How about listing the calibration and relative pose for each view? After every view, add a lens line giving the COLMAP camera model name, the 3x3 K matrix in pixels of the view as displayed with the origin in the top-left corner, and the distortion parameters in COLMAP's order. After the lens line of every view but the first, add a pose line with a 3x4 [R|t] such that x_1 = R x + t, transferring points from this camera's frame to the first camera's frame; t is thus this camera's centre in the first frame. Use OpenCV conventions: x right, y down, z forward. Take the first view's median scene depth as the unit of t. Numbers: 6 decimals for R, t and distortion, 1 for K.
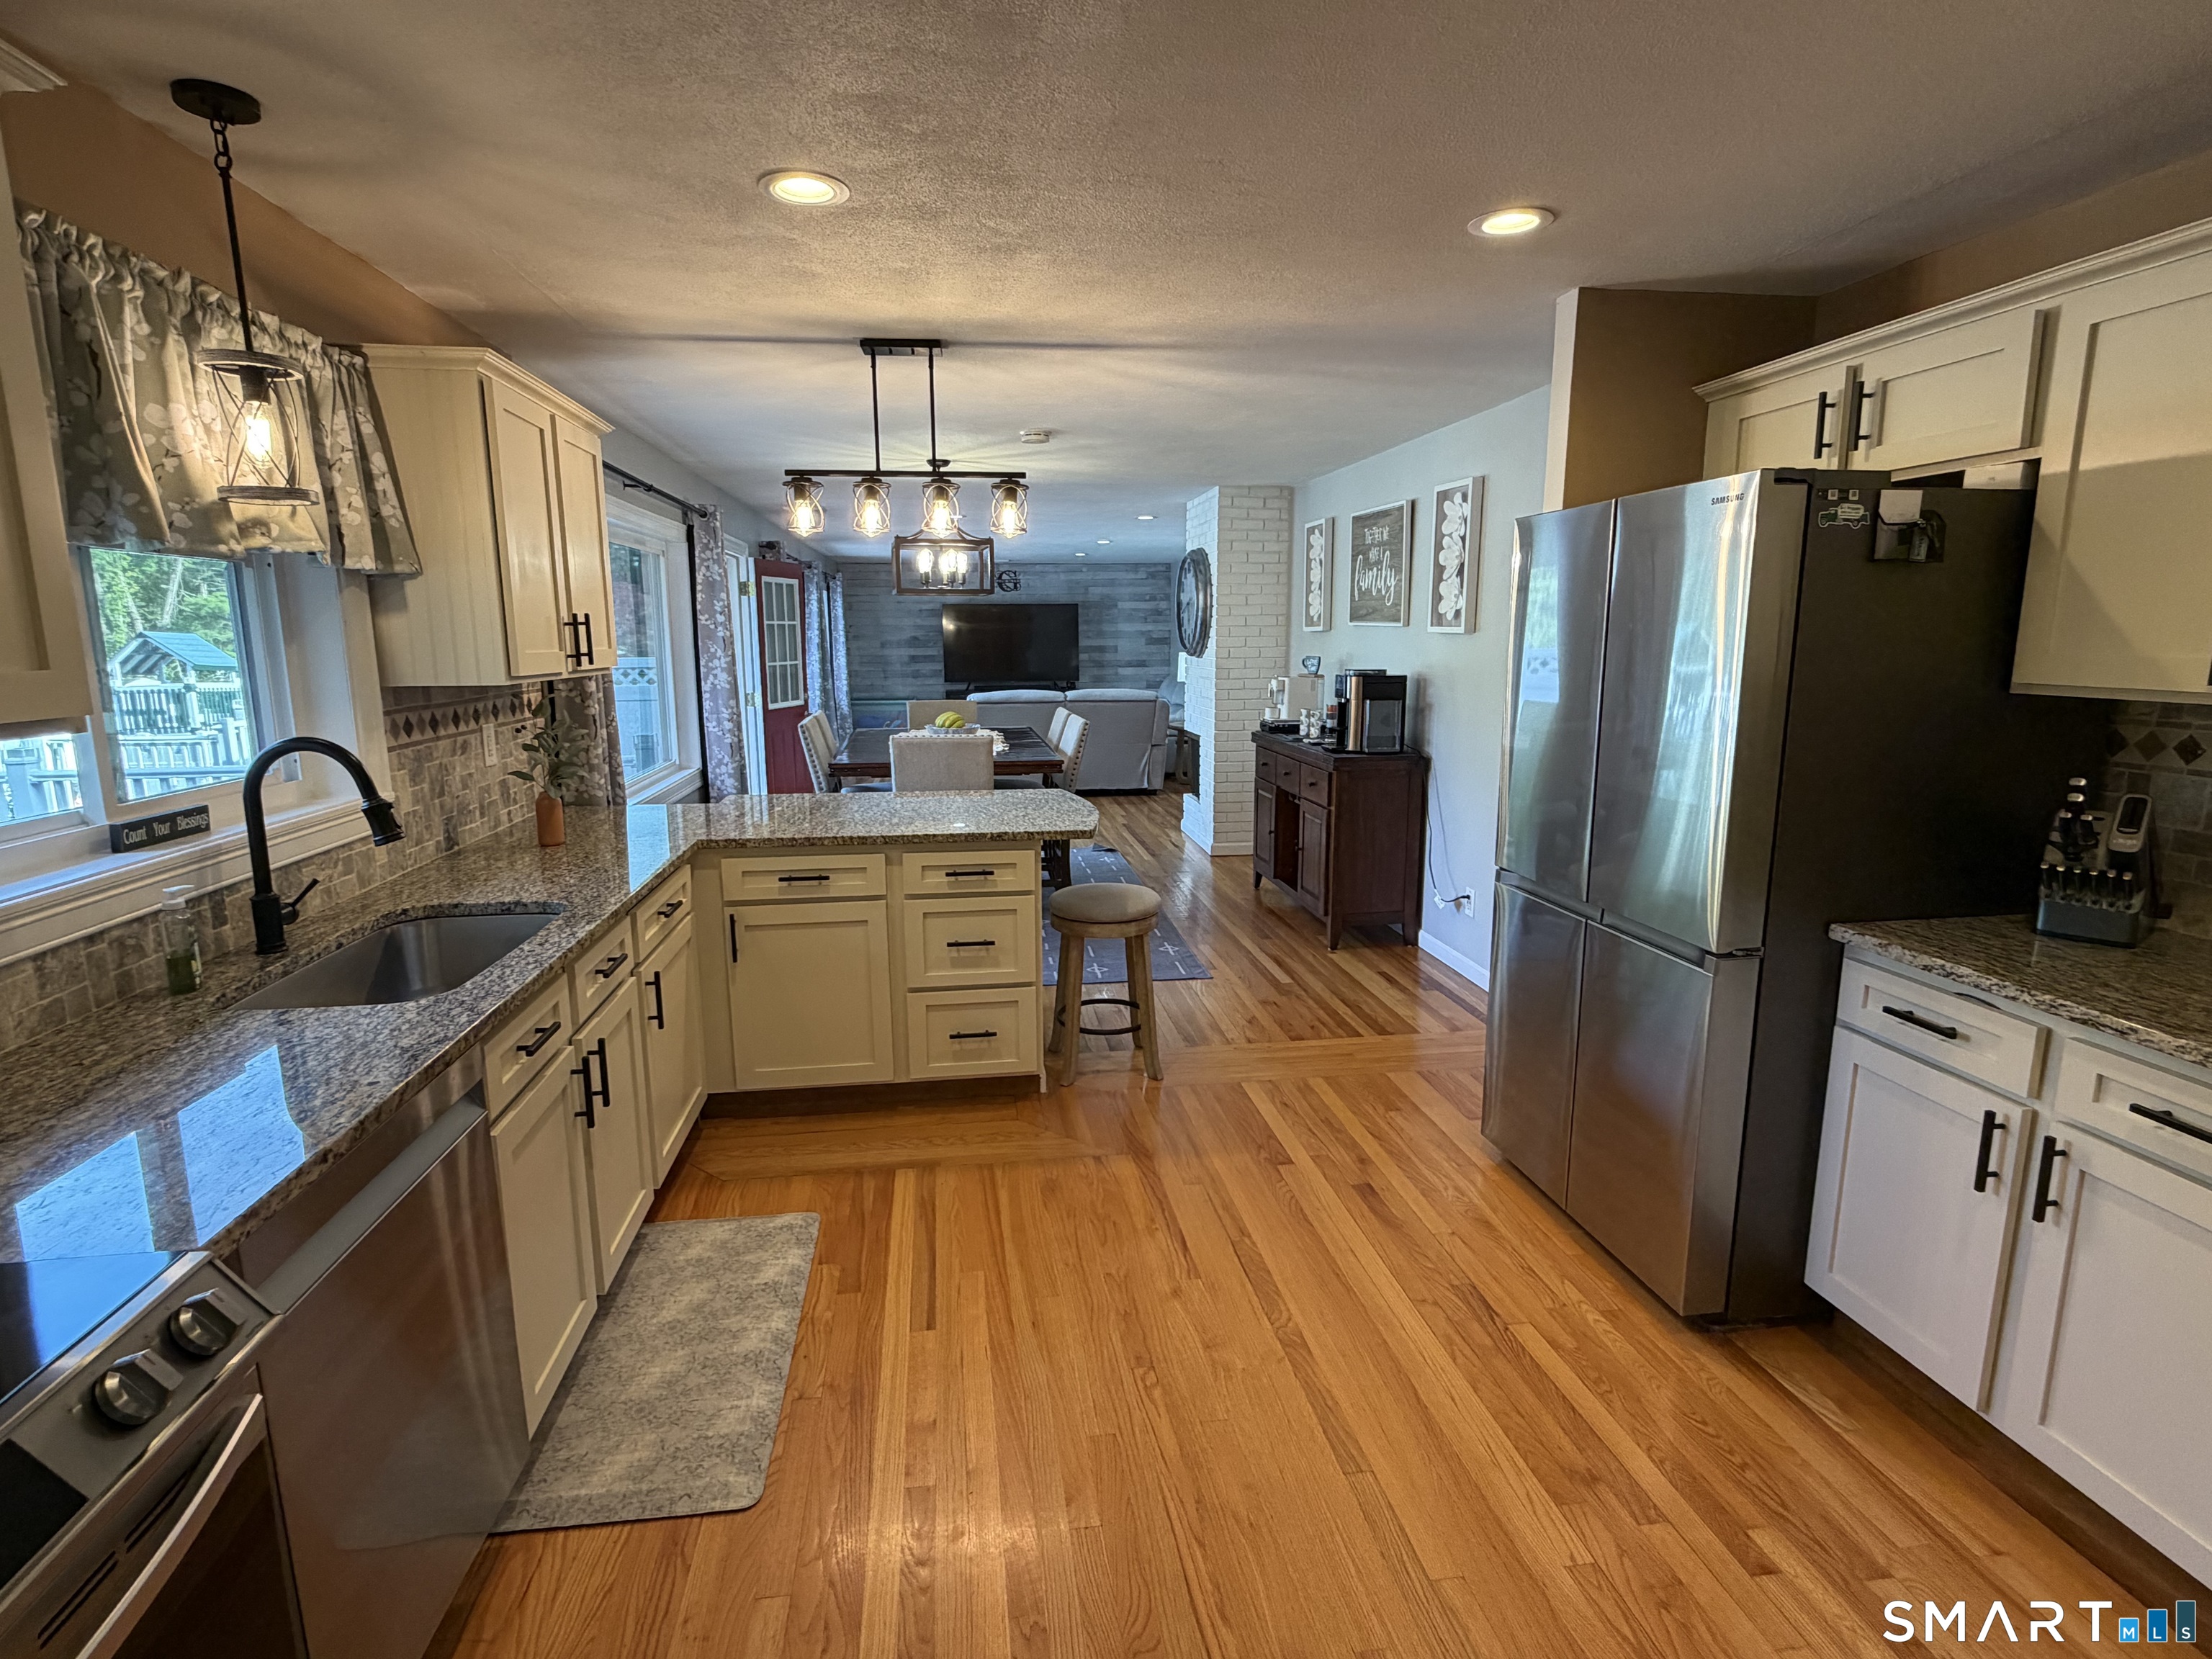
lens RADIAL K [[1079.5, 0, 1109.0], [0, 1079.5, 814.7], [0, 0, 1]] dist [0.016833, 0.000136]
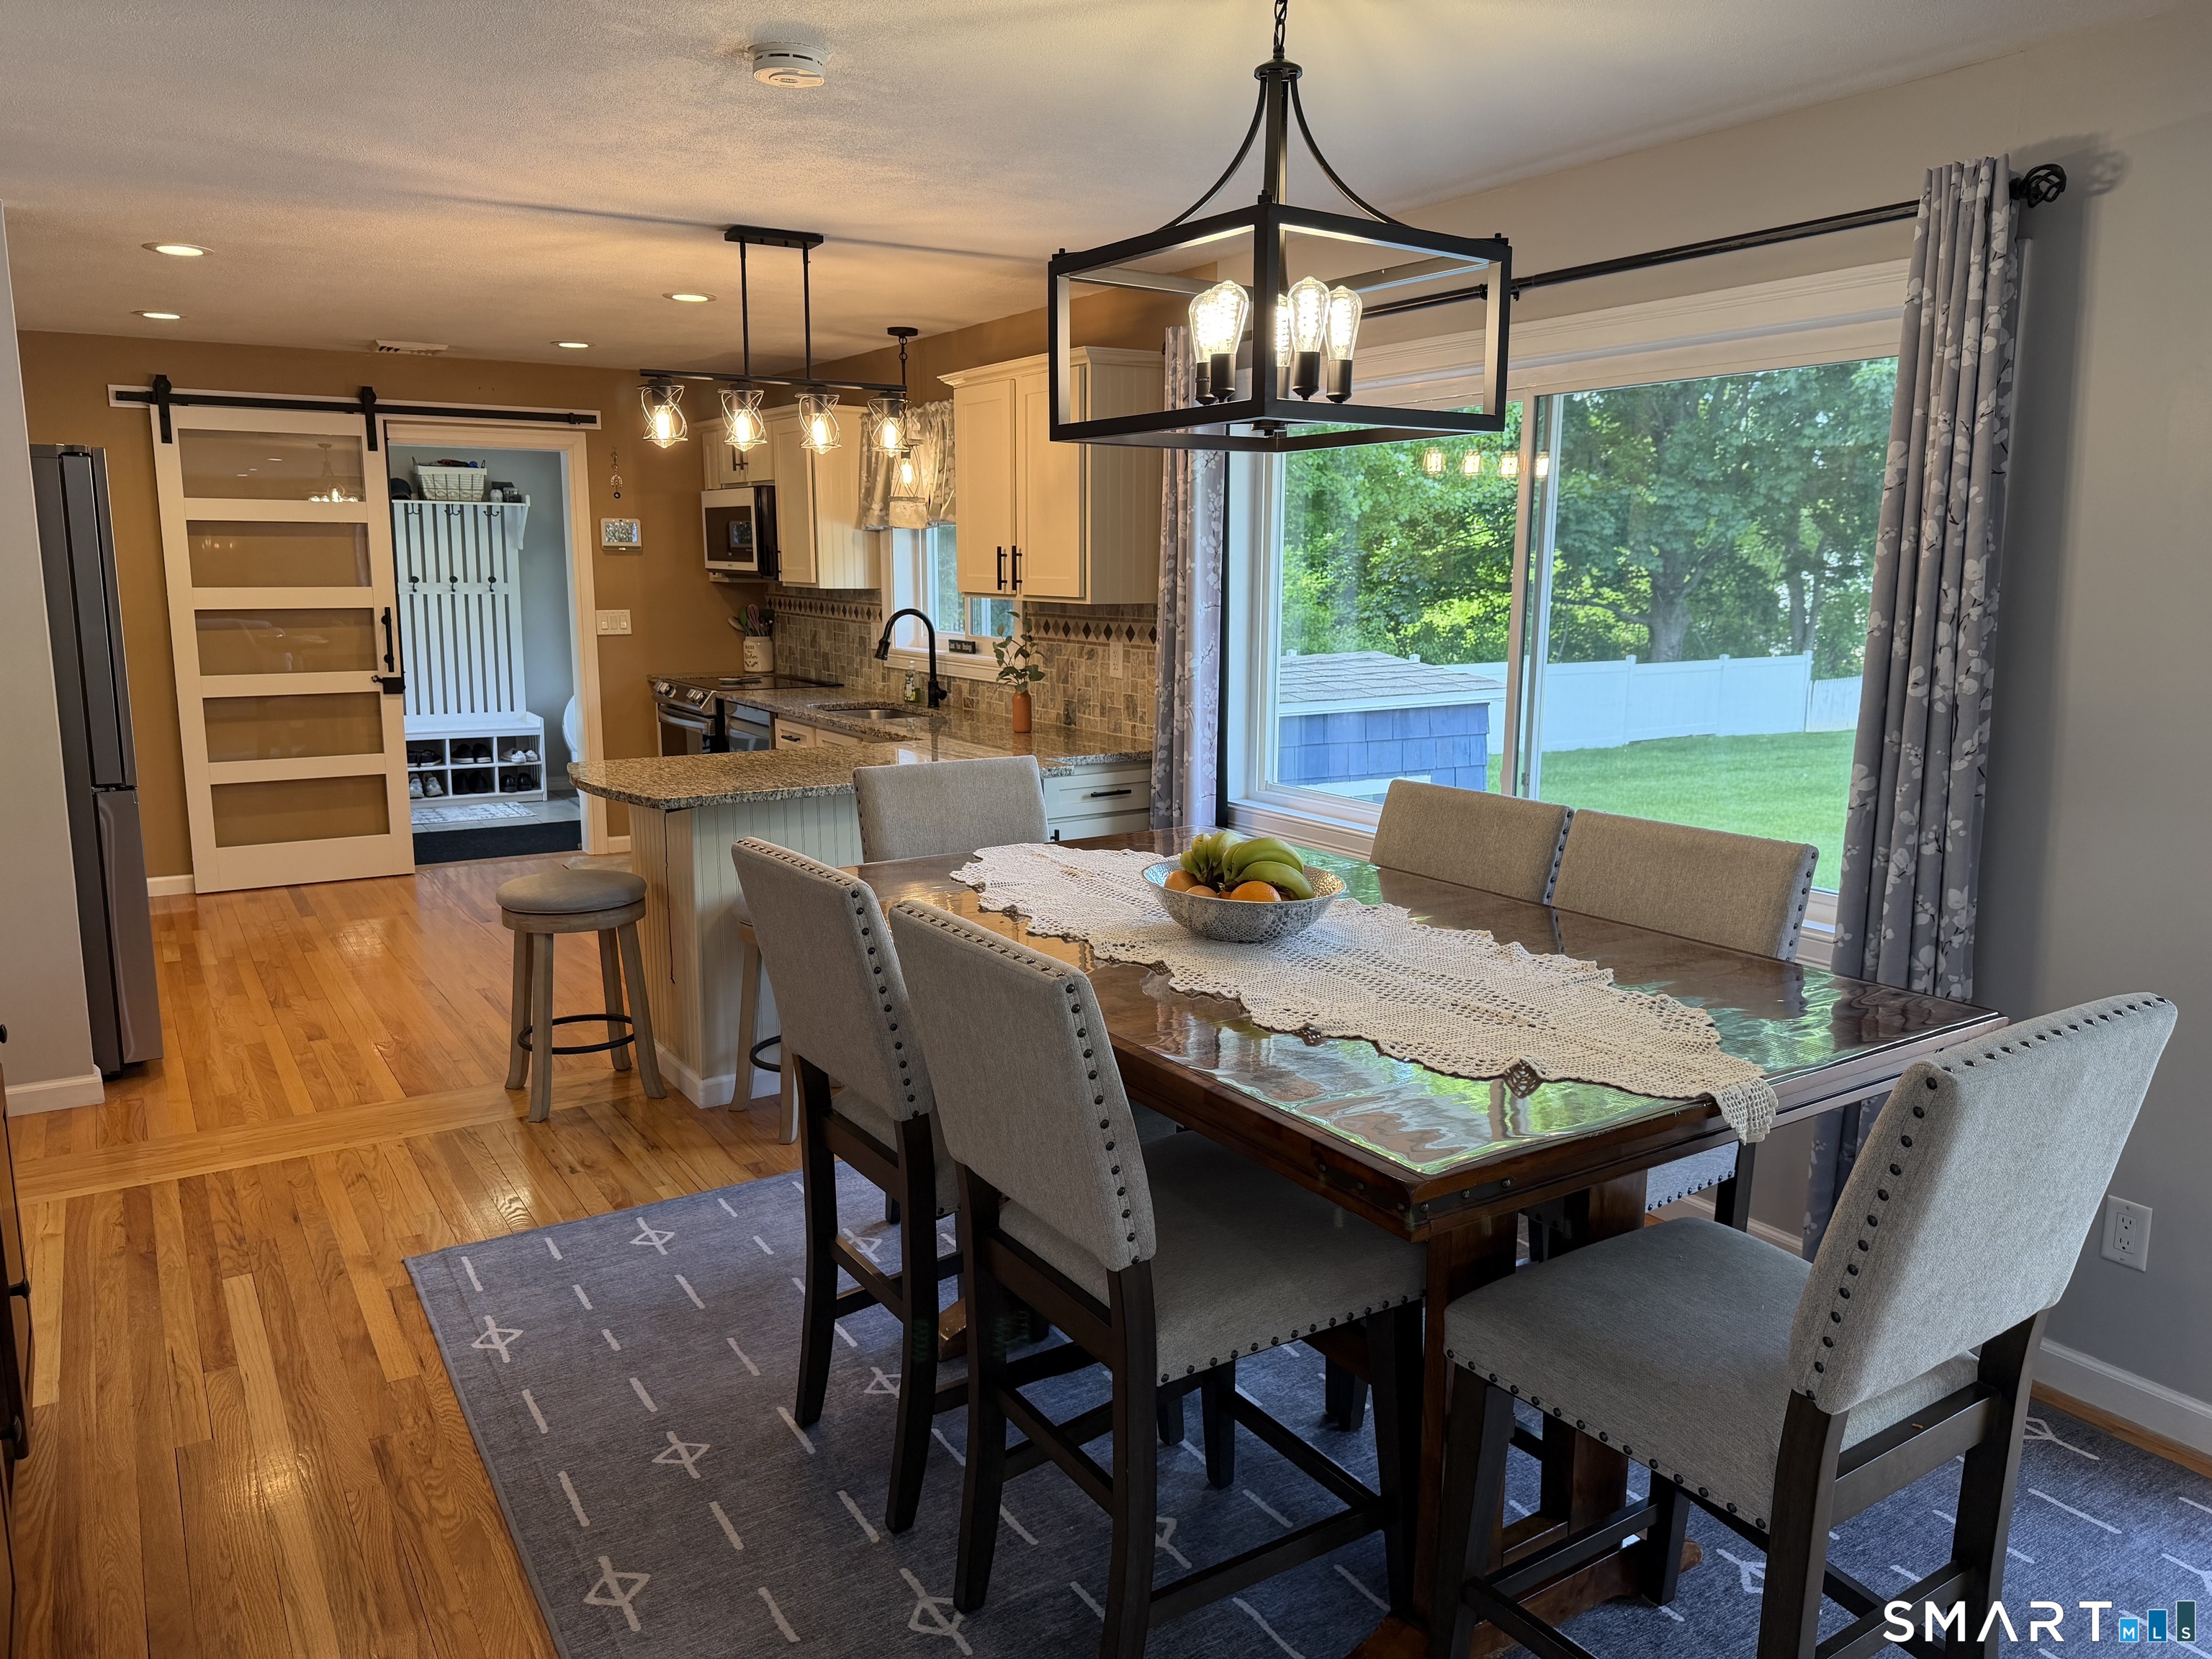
lens RADIAL K [[1550.2, 0, 1099.2], [0, 1550.2, 841.4], [0, 0, 1]] dist [0.043339, -0.052508]
pose [[-0.916401, 0.072075, -0.393718, 0.111333], [-0.068486, 0.940913, 0.331651, -0.458170], [0.394359, 0.330890, -0.857317, 2.648218]]
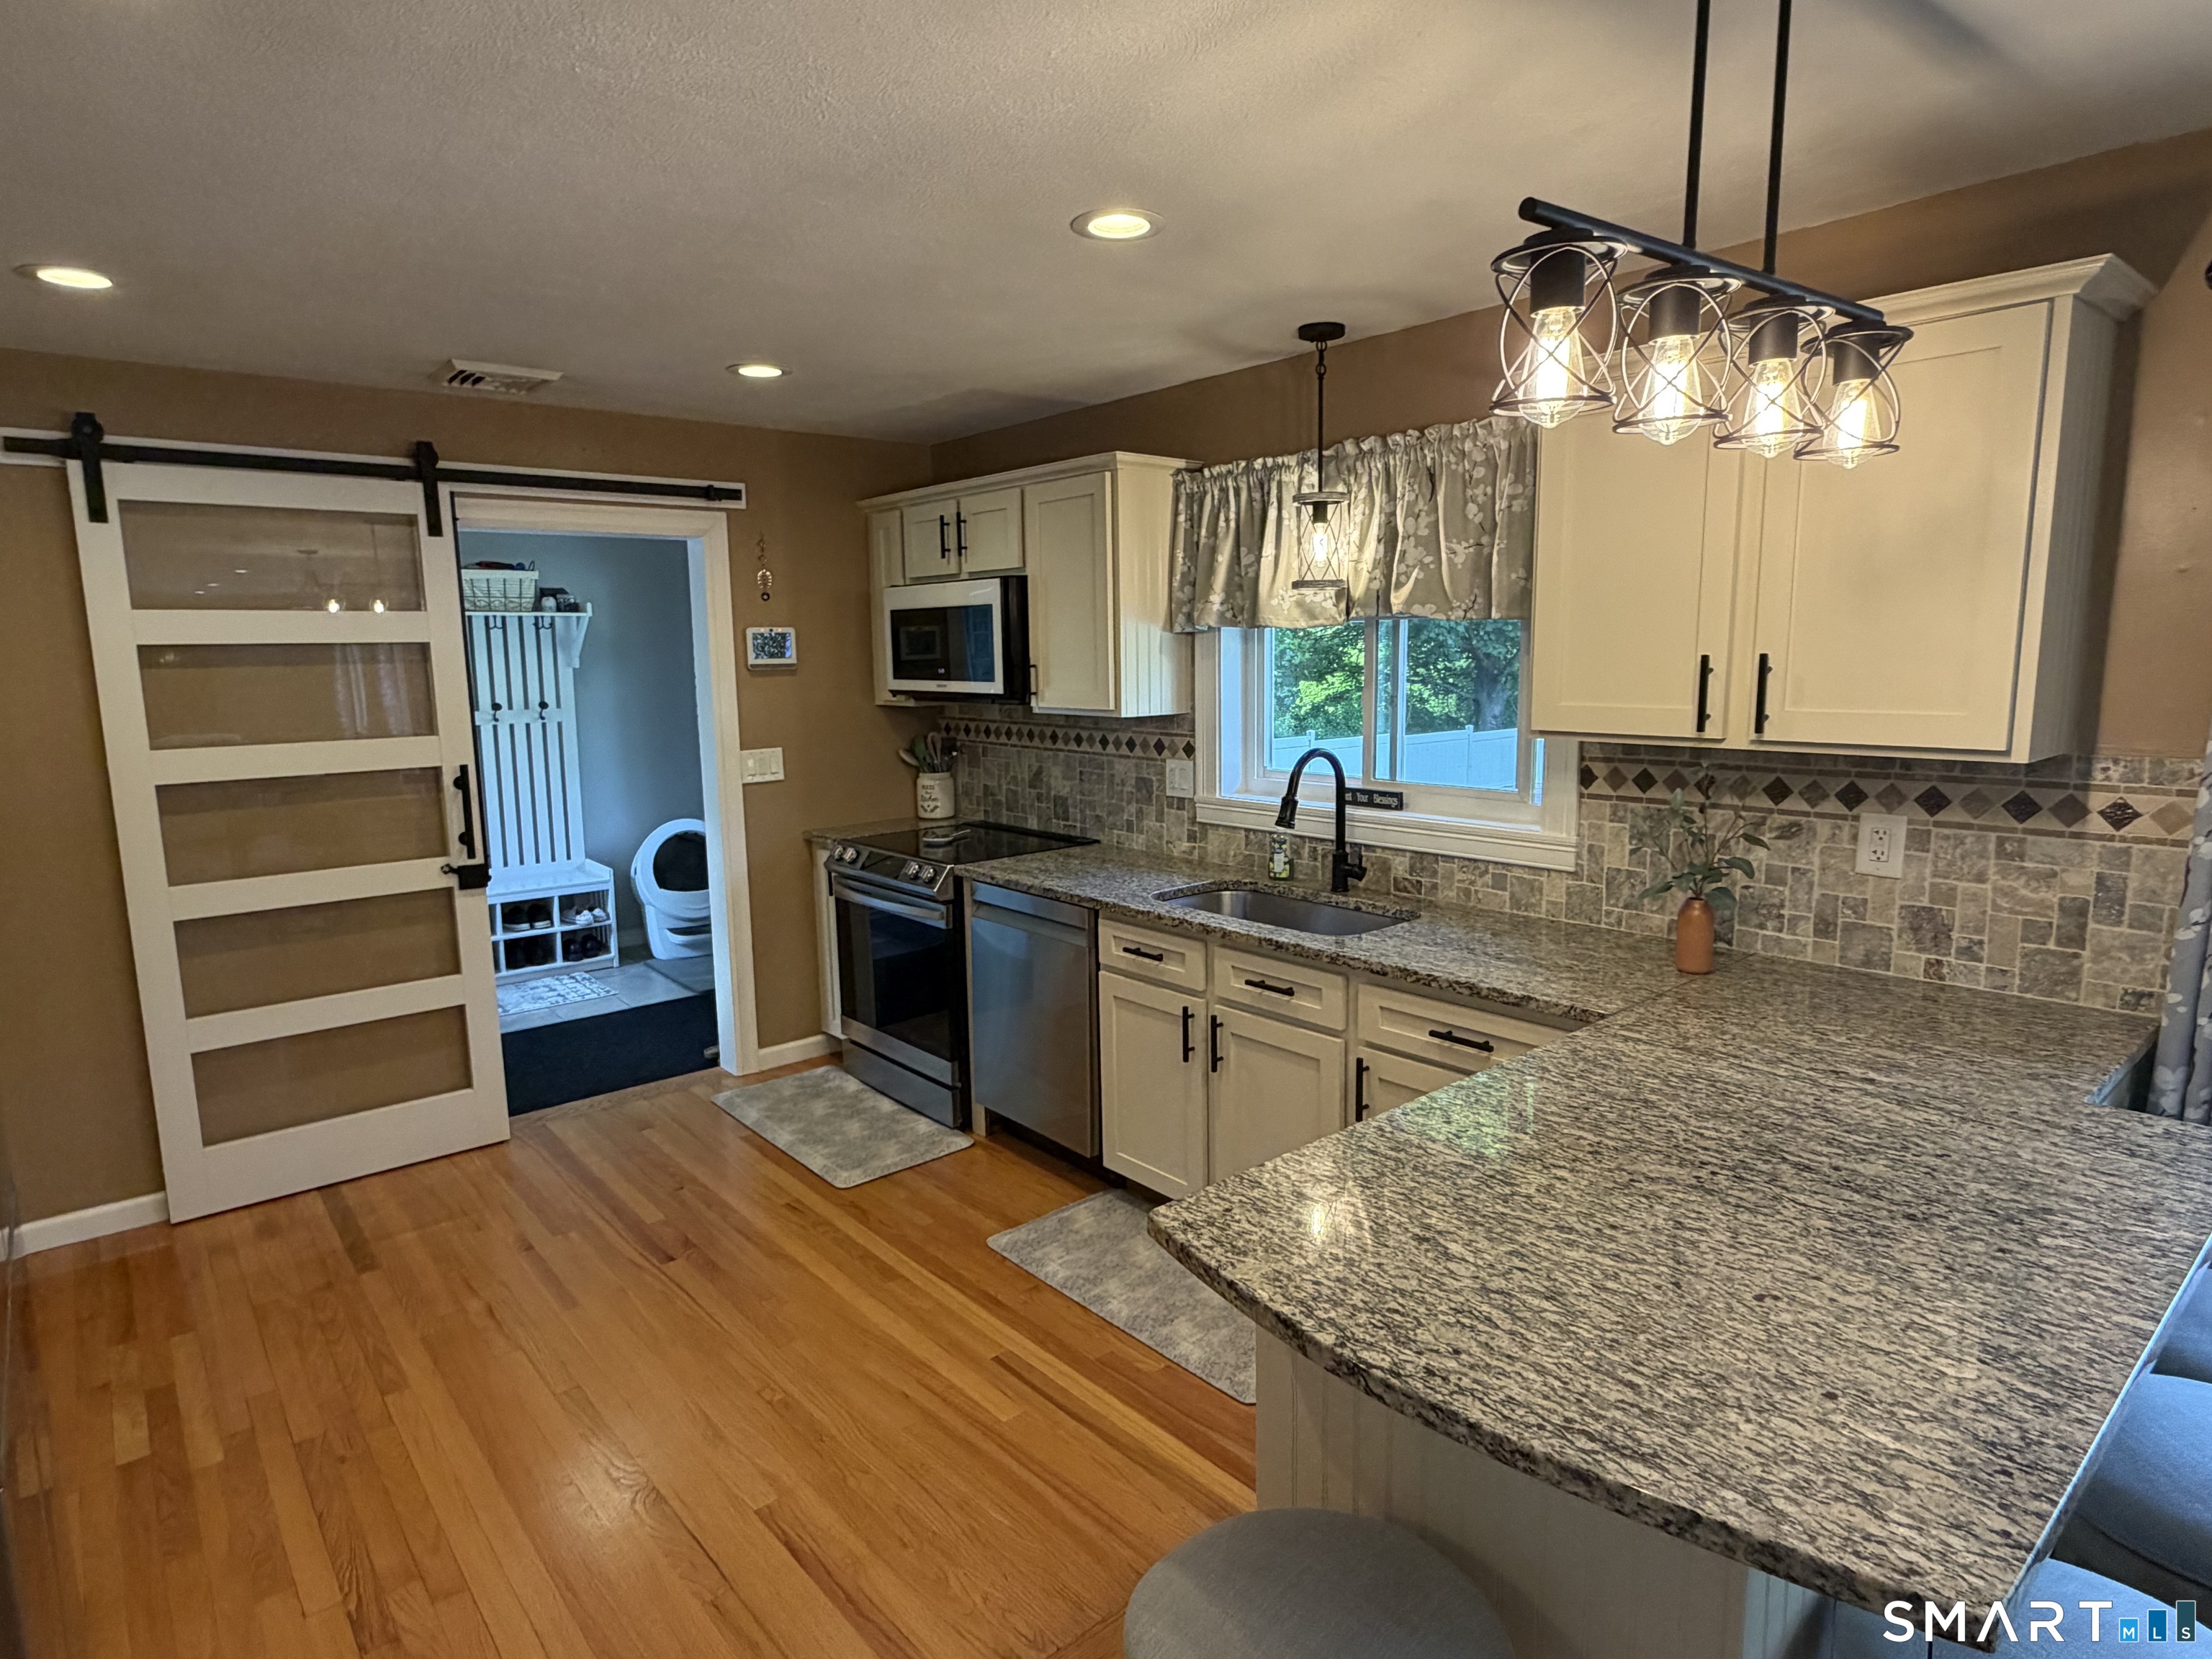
lens RADIAL K [[1208.8, 0, 1082.9], [0, 1208.8, 838.6], [0, 0, 1]] dist [0.006120, 0.001001]
pose [[-0.854492, 0.101770, -0.509399, 0.239630], [-0.064670, 0.952151, 0.298706, -0.277523], [0.515424, 0.288185, -0.807024, 1.448936]]
